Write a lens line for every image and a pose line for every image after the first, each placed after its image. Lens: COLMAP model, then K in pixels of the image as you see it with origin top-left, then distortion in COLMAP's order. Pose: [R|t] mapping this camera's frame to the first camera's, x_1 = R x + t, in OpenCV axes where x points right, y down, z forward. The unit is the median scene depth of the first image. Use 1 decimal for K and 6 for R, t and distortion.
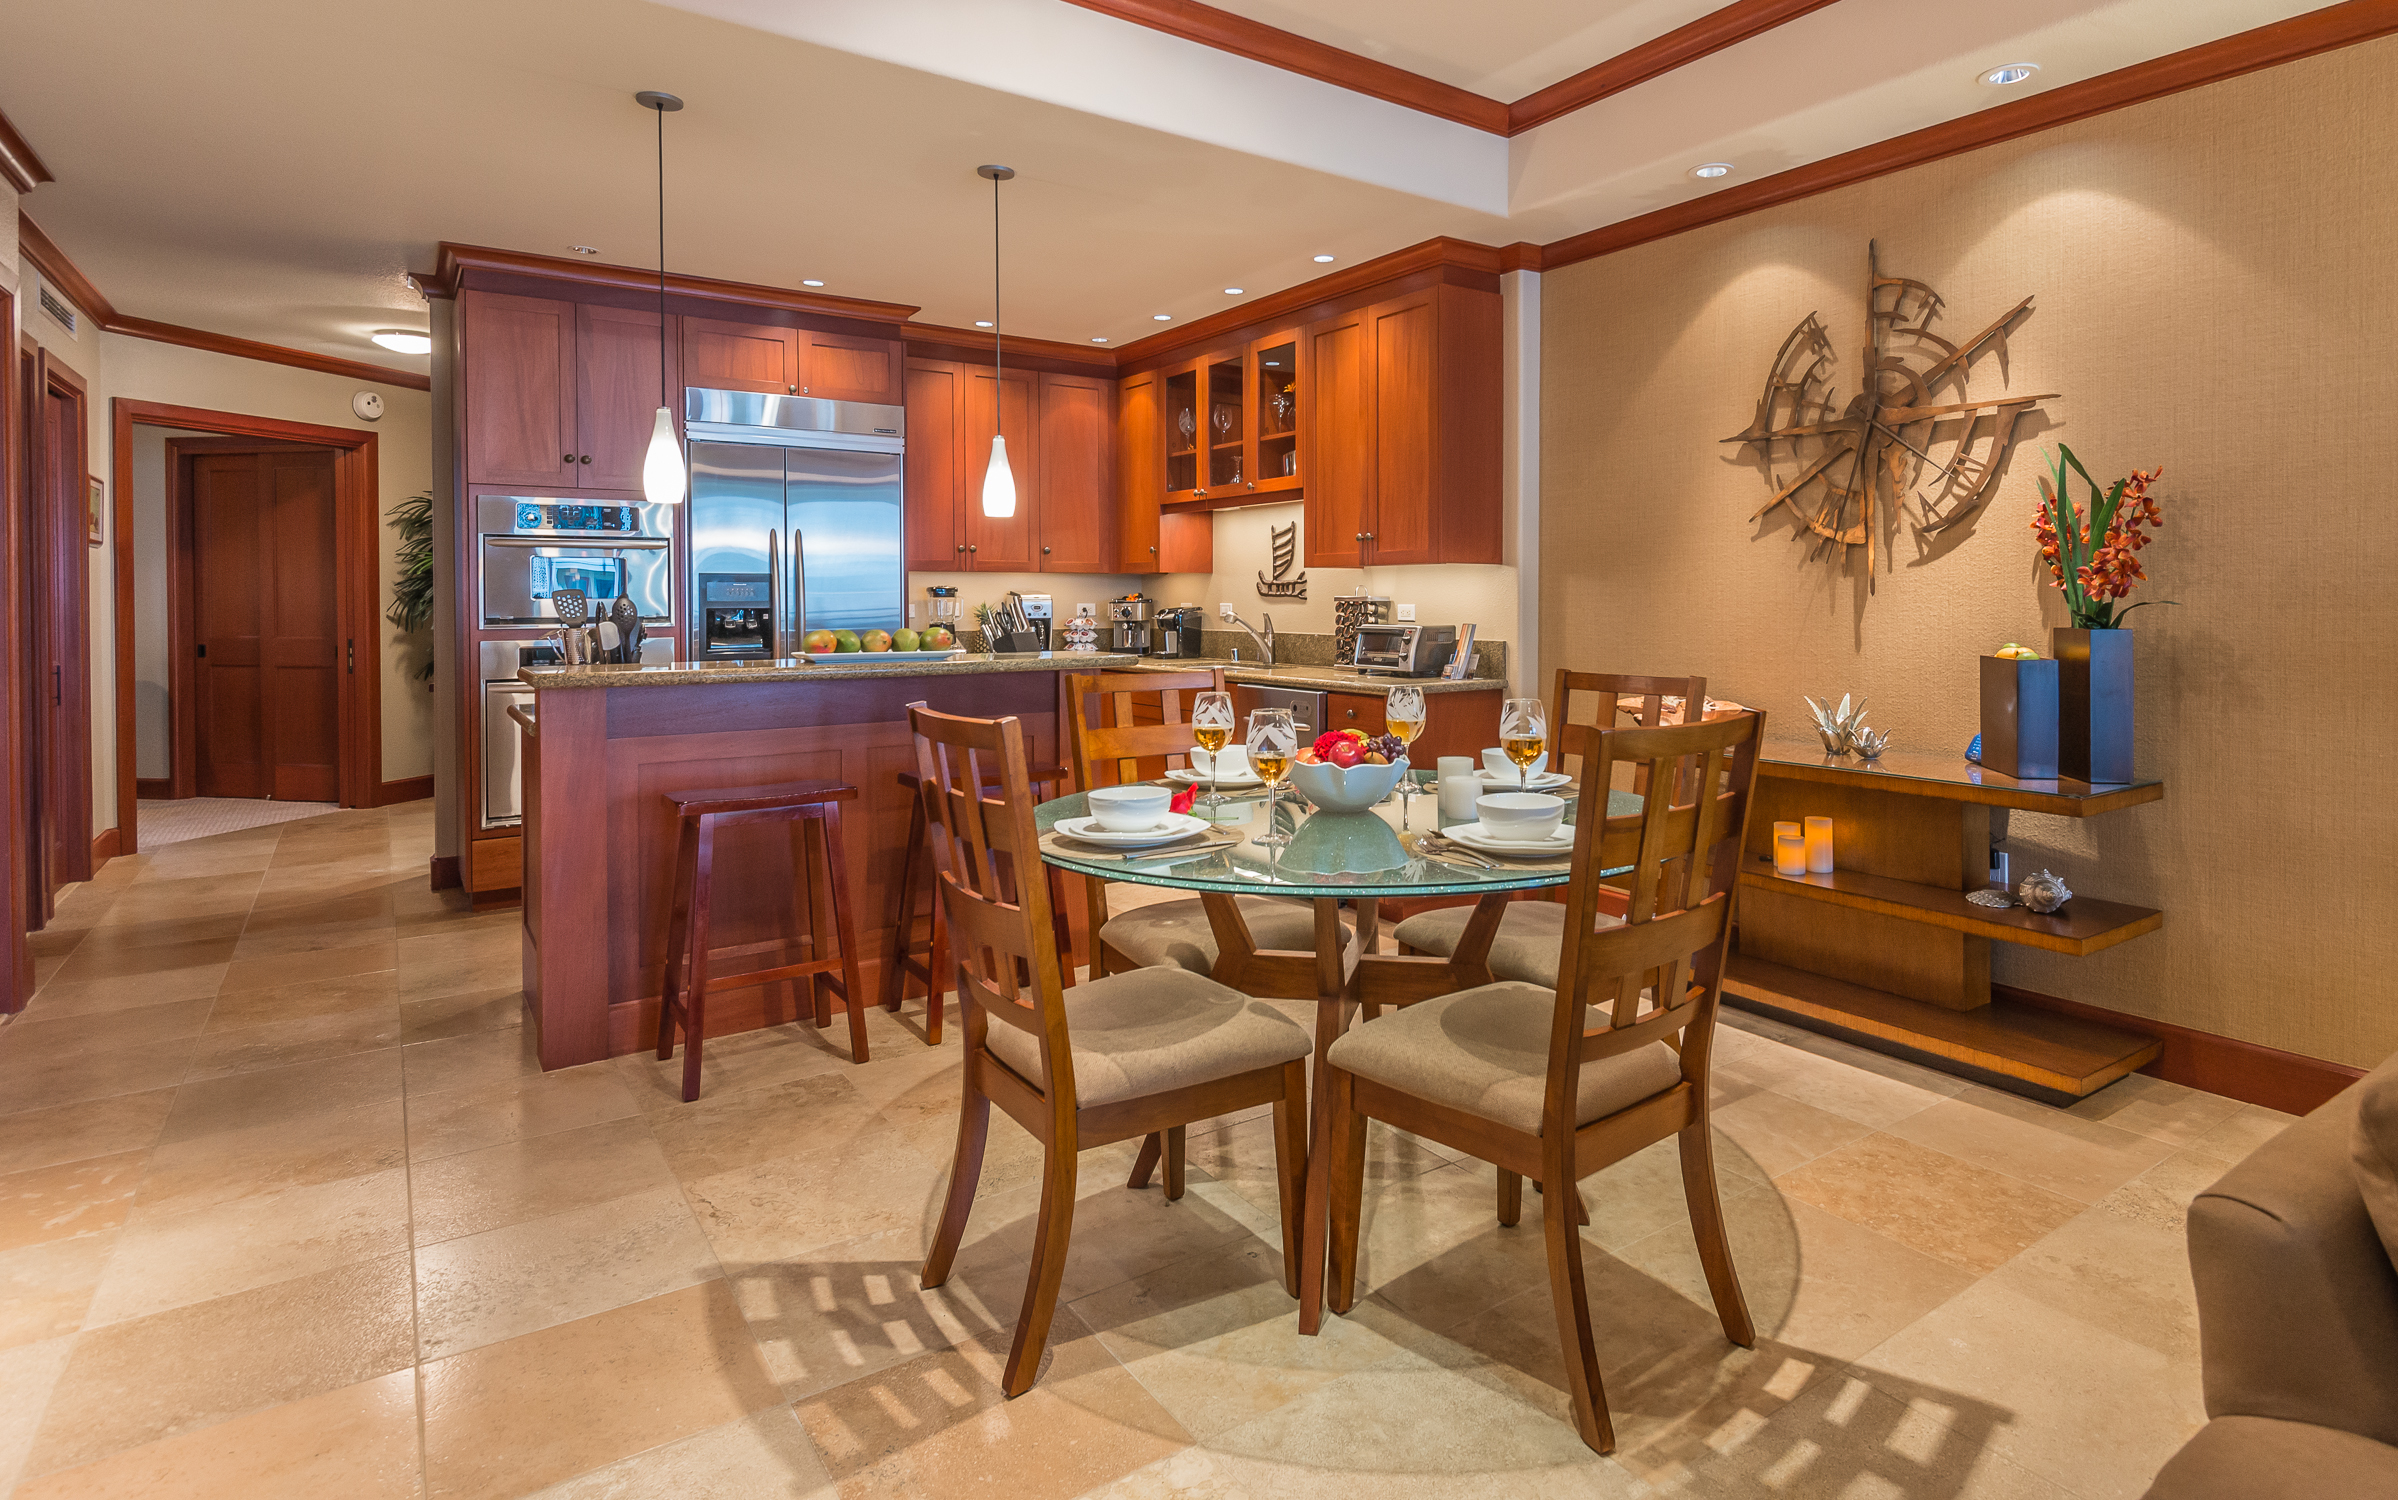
lens RADIAL K [[1190.3, 0, 1203.3], [0, 1190.3, 618.5], [0, 0, 1]] dist [0.003984, 0.000241]
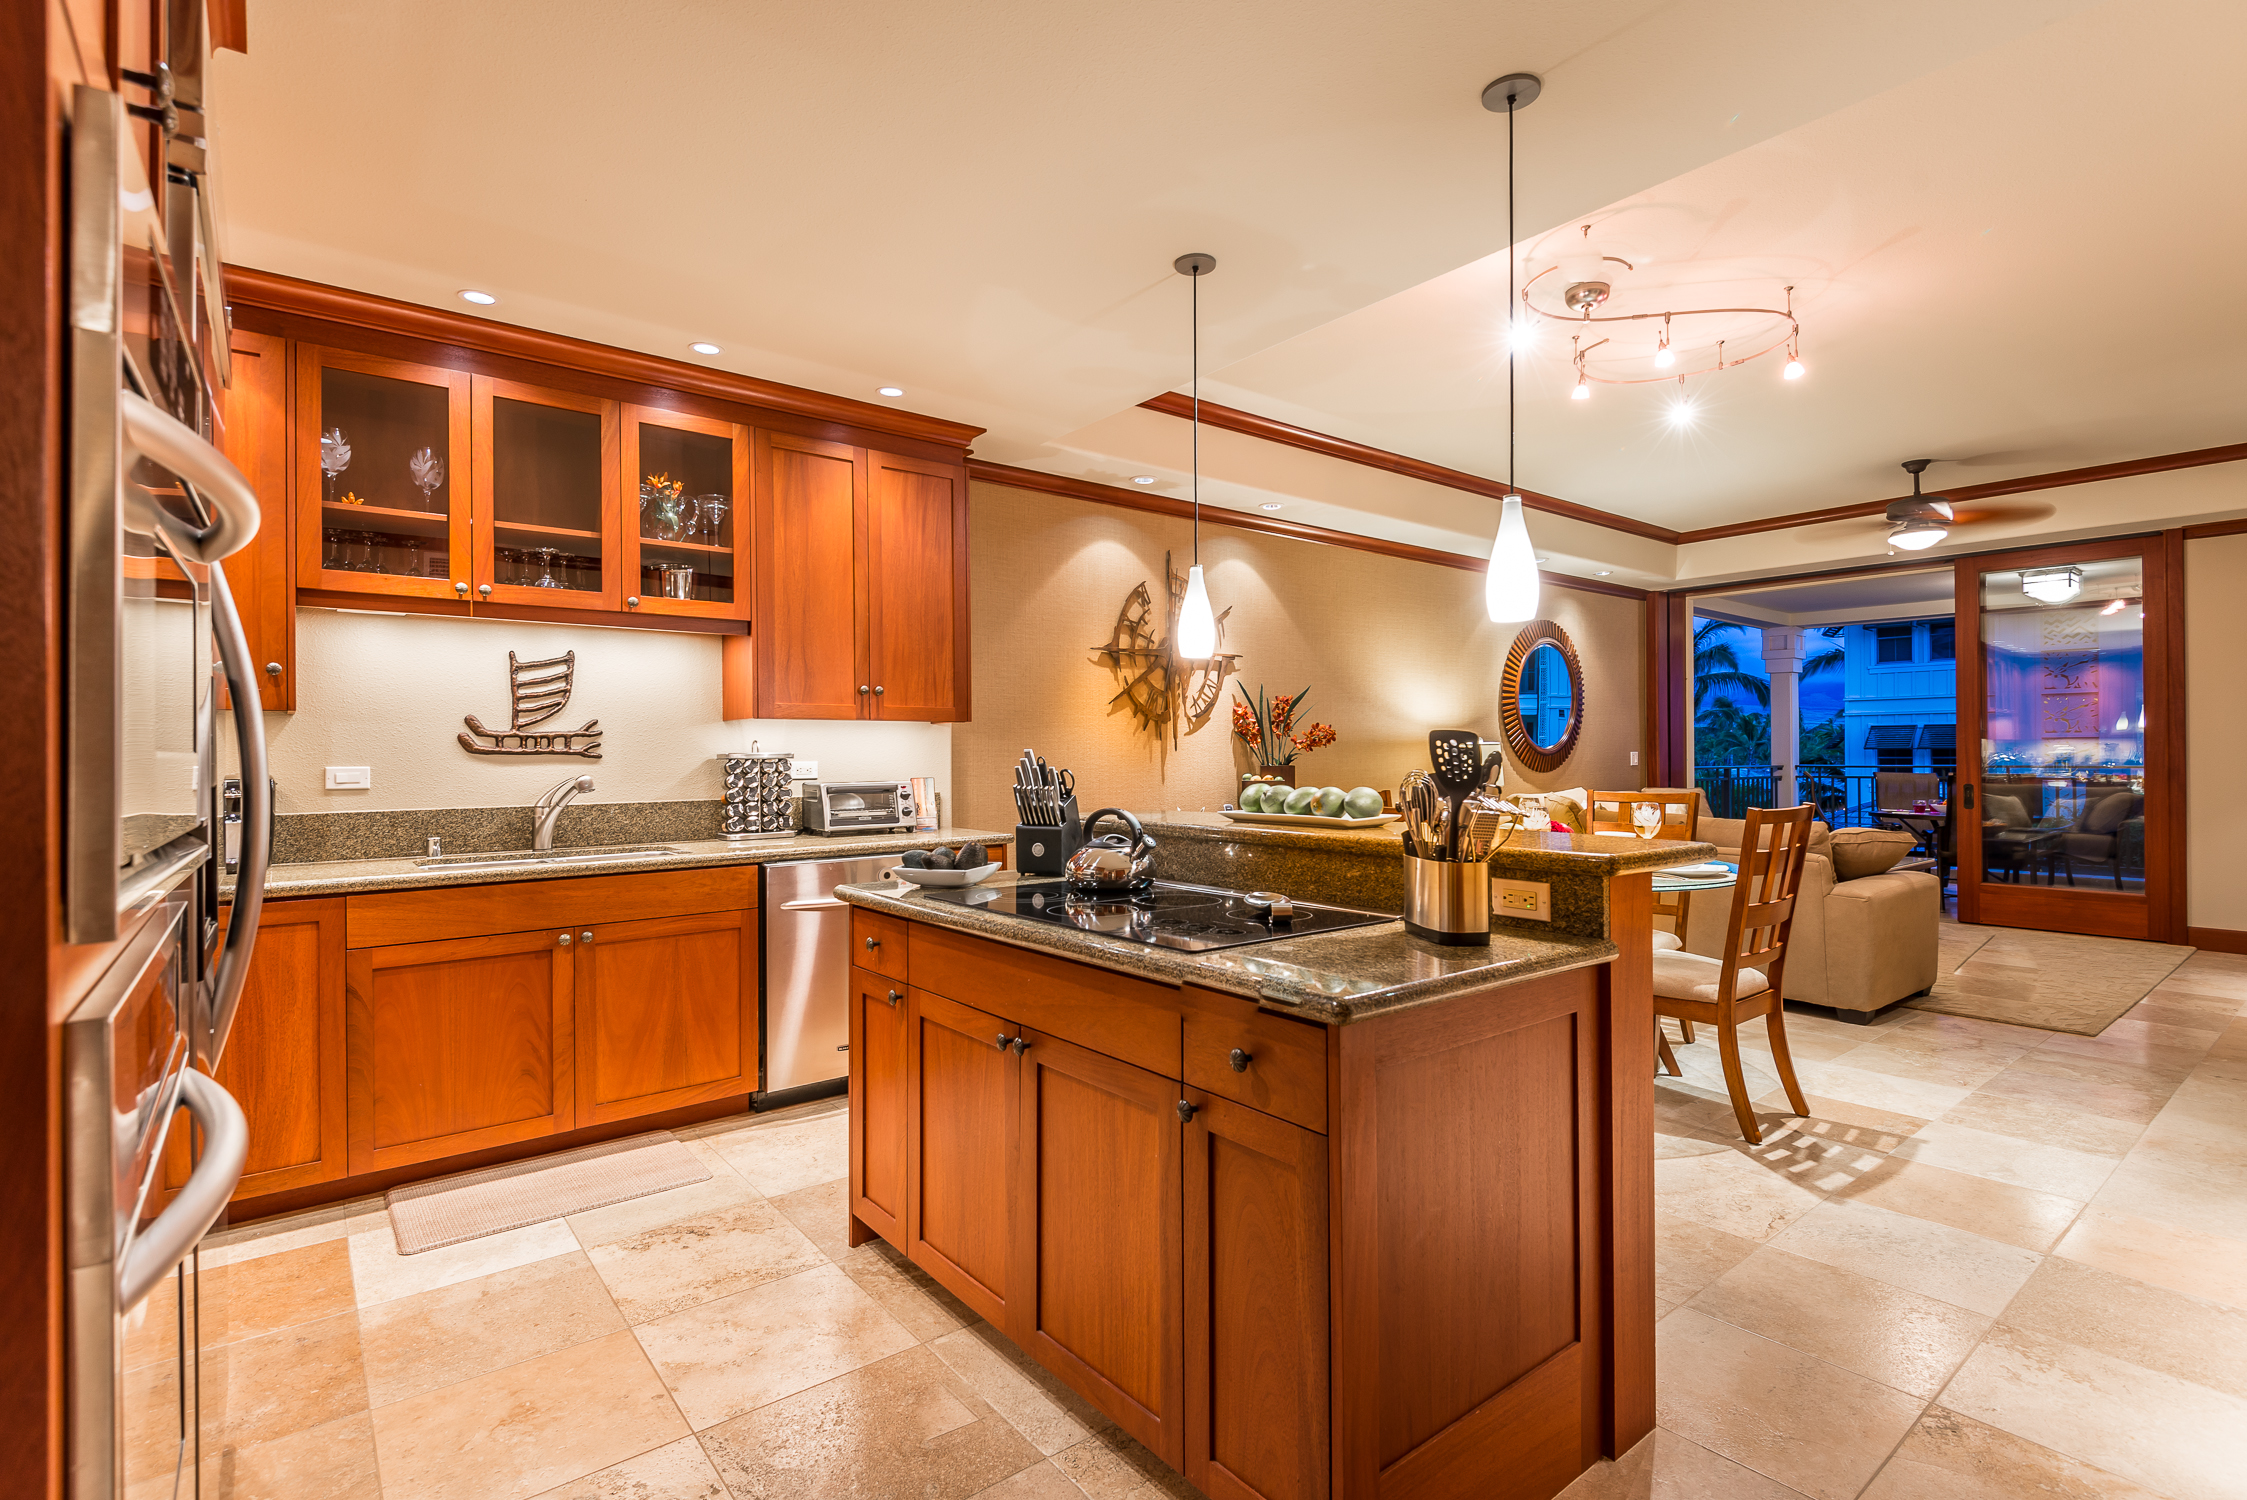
lens RADIAL K [[1084.1, 0, 1123.5], [0, 1084.1, 750.0], [0, 0, 1]] dist [0.015131, -0.000143]
pose [[-0.074014, -0.001432, 0.997256, -1.054236], [0.018460, 0.999826, 0.002805, -0.028058], [-0.997086, 0.018617, -0.073974, 1.213544]]
